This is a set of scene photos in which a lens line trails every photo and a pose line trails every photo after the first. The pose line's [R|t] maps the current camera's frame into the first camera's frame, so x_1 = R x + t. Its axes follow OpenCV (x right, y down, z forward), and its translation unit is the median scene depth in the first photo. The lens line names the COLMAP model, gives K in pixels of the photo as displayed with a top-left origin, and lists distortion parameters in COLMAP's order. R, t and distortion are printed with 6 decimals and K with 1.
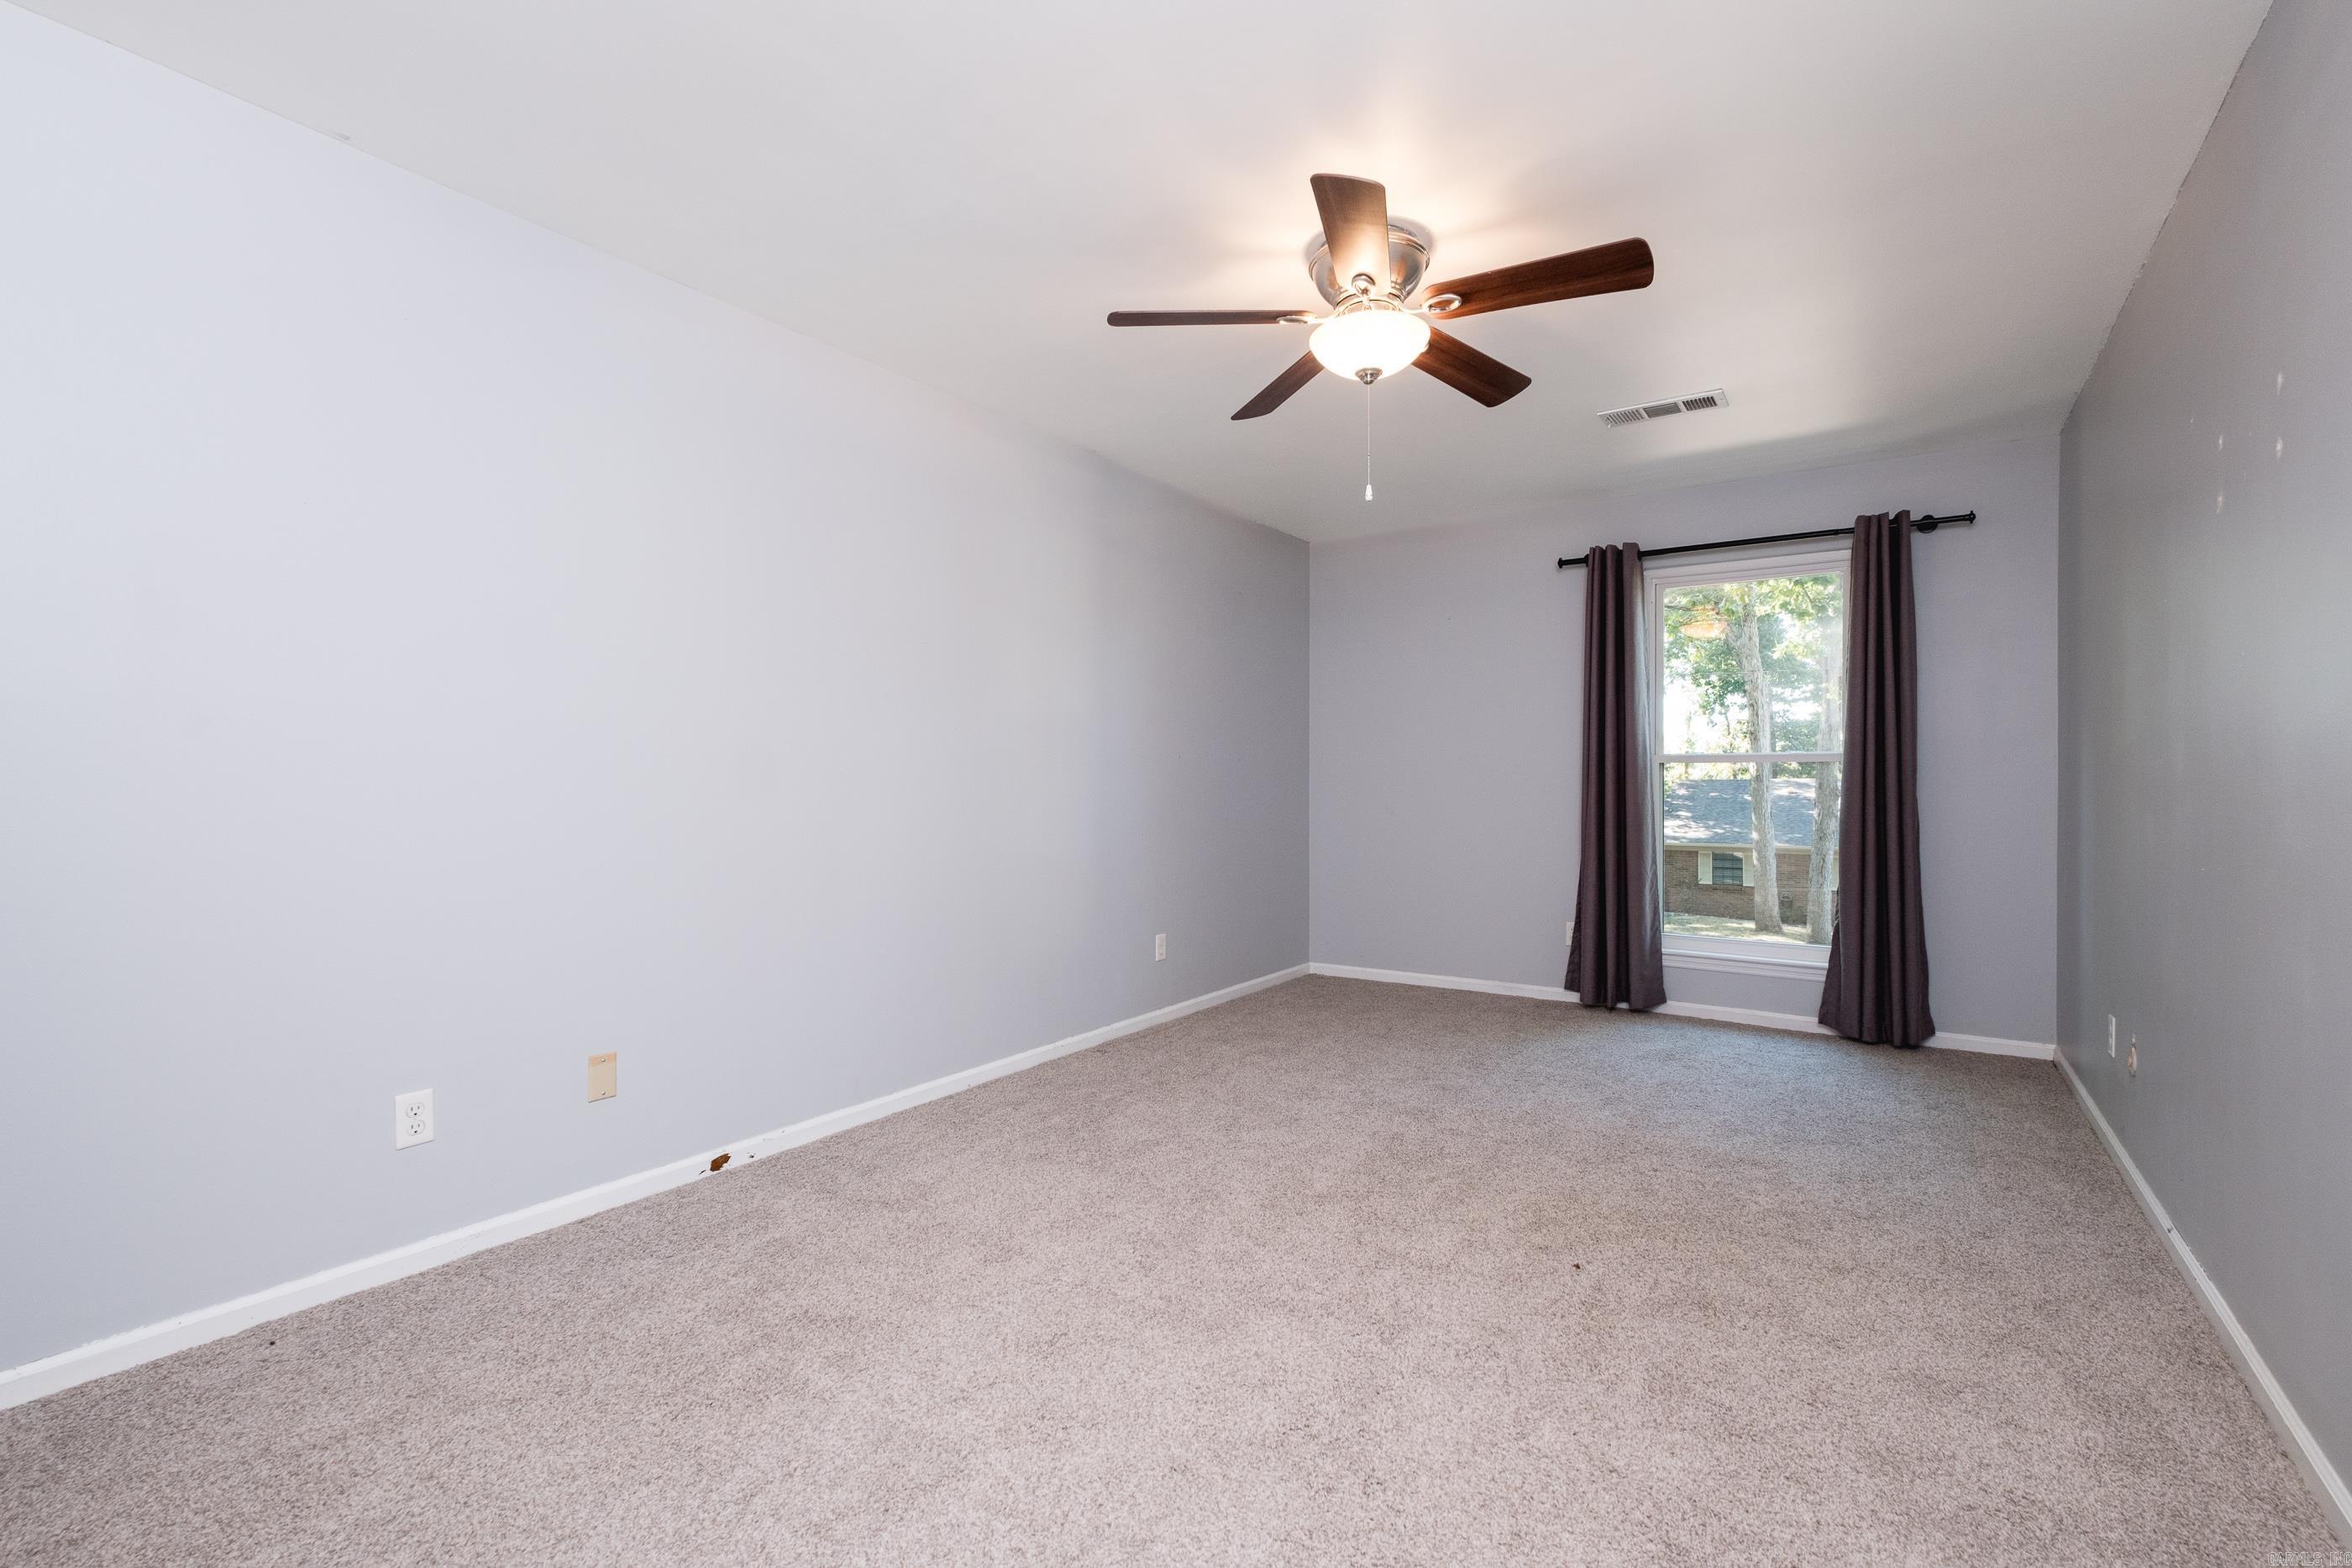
lens RADIAL K [[1044.2, 0, 1179.7], [0, 1044.2, 783.7], [0, 0, 1]] dist [0.002476, -0.001679]
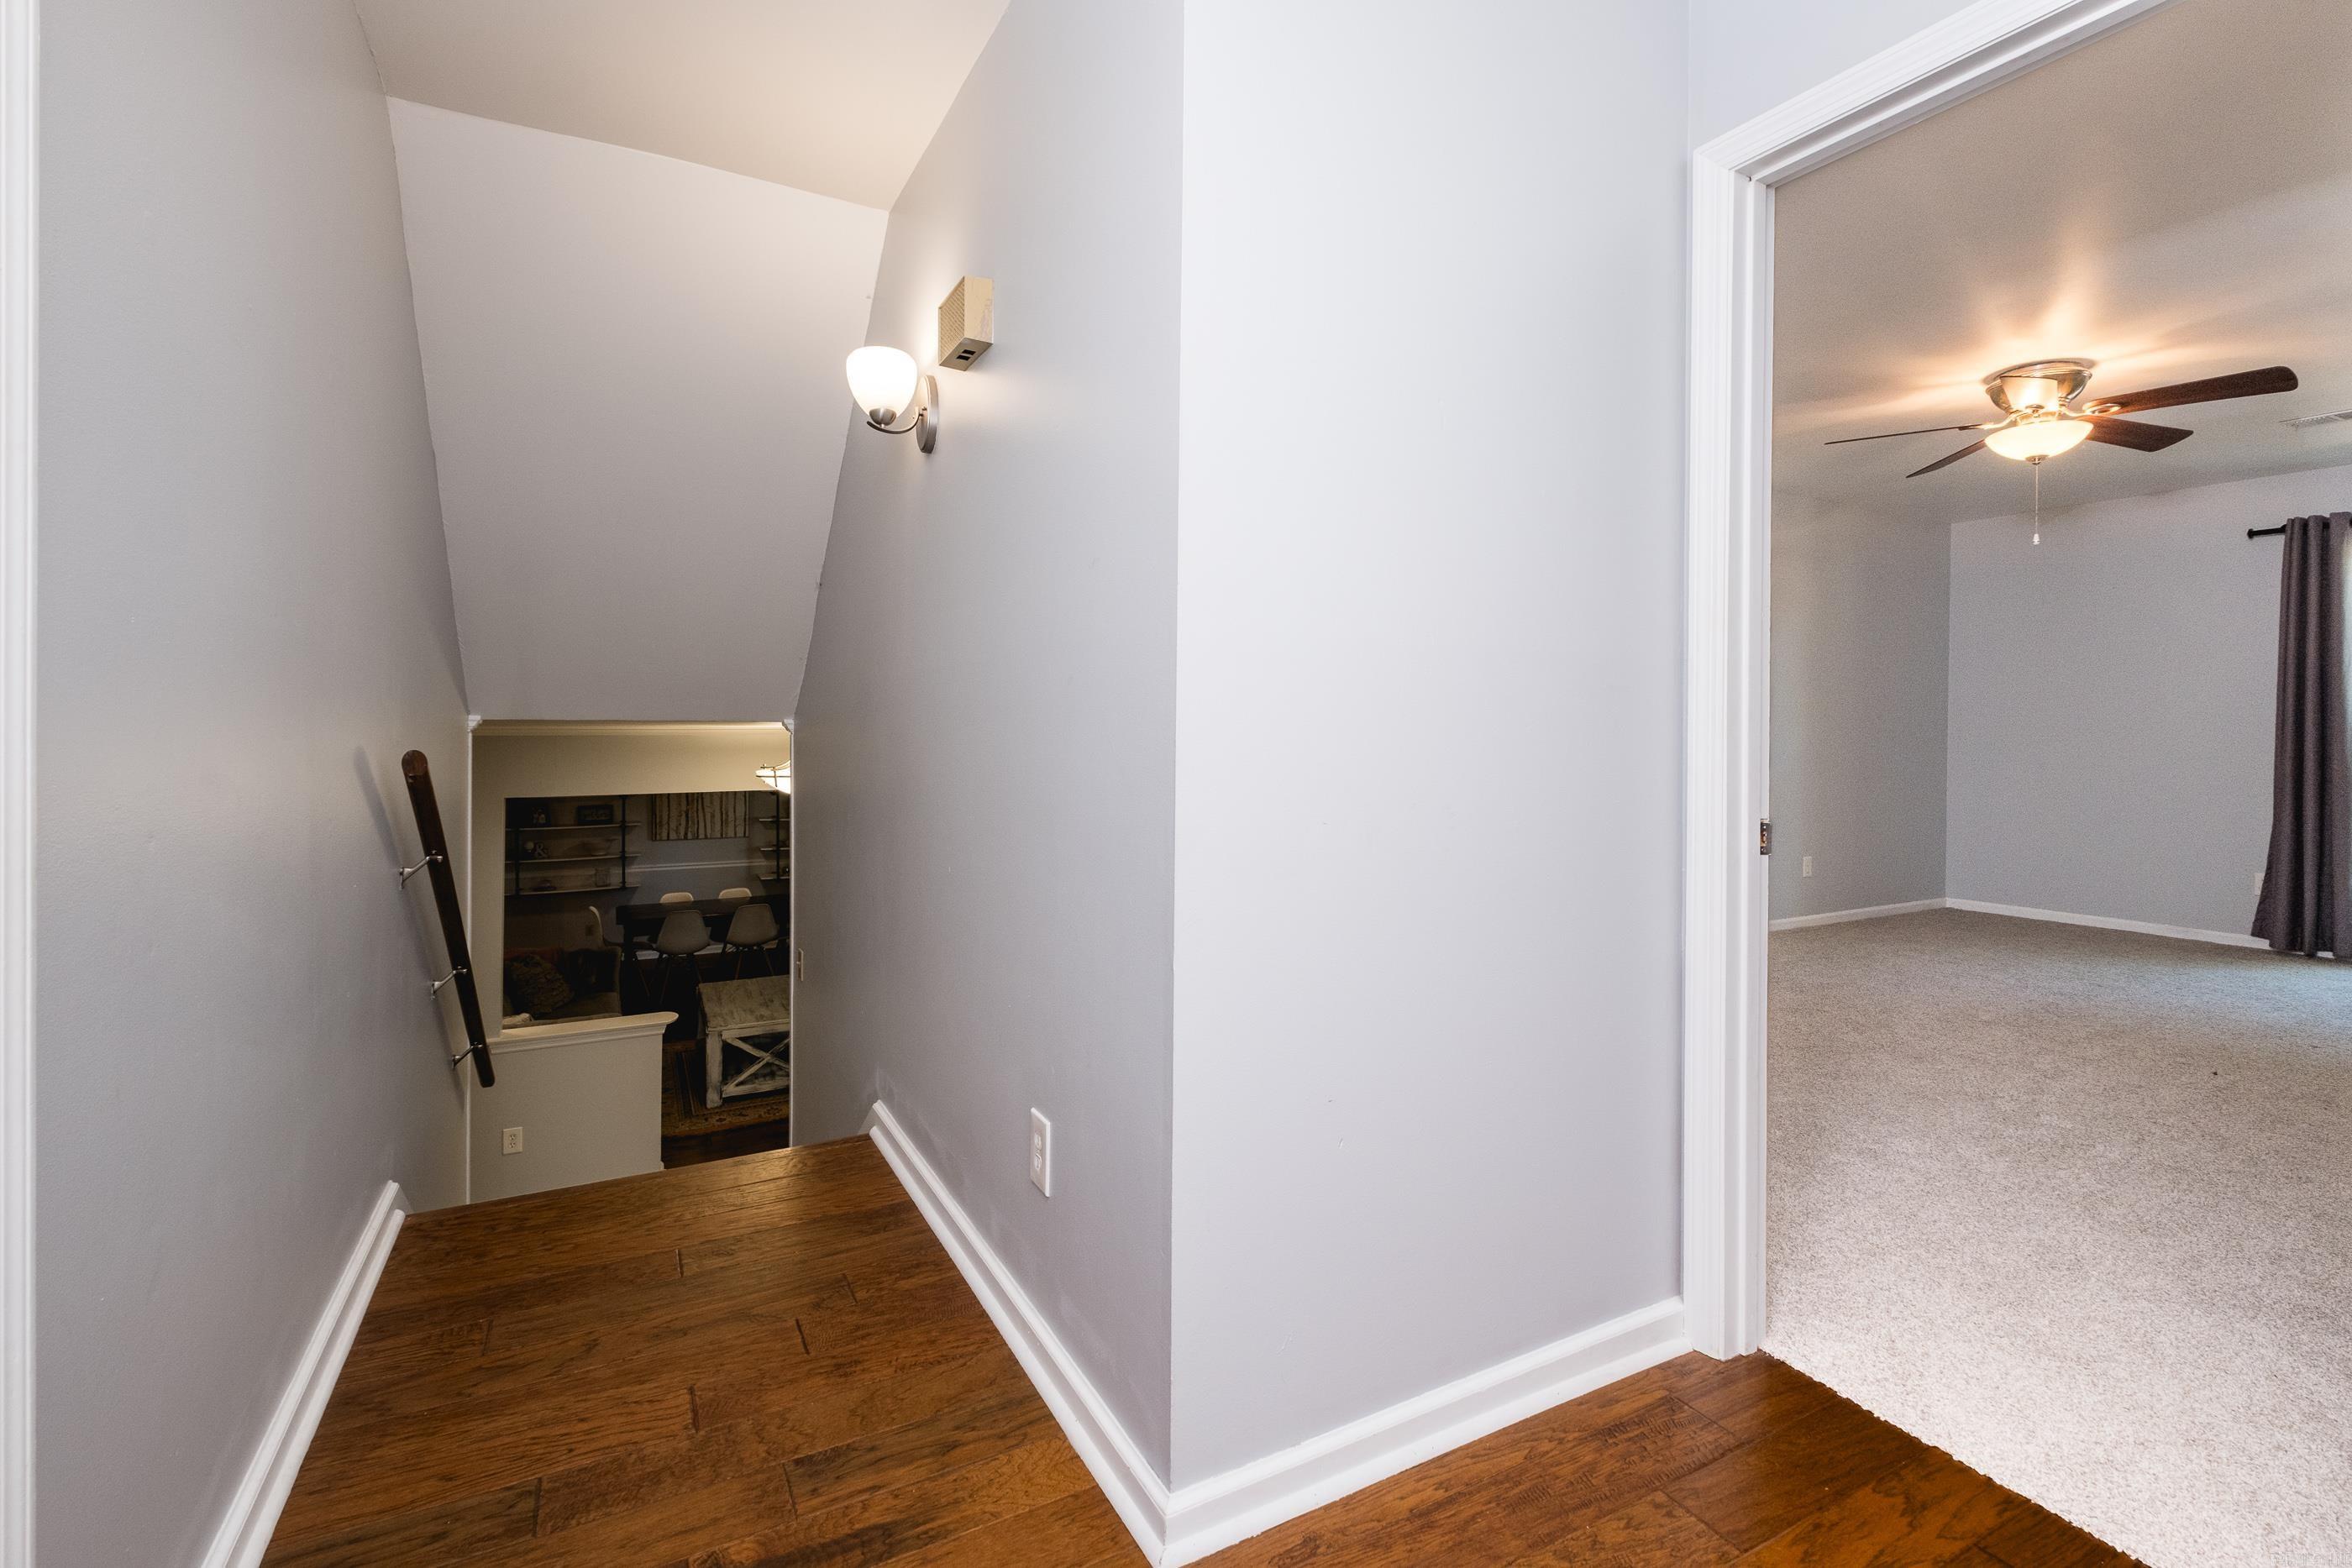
lens RADIAL K [[1044.2, 0, 1150.0], [0, 1044.2, 731.3], [0, 0, 1]] dist [0.002476, -0.001679]
pose [[0.879789, 0.009398, -0.475271, -0.115246], [-0.007125, 0.999953, 0.006584, -0.009332], [0.475310, -0.002407, 0.879815, -0.474938]]
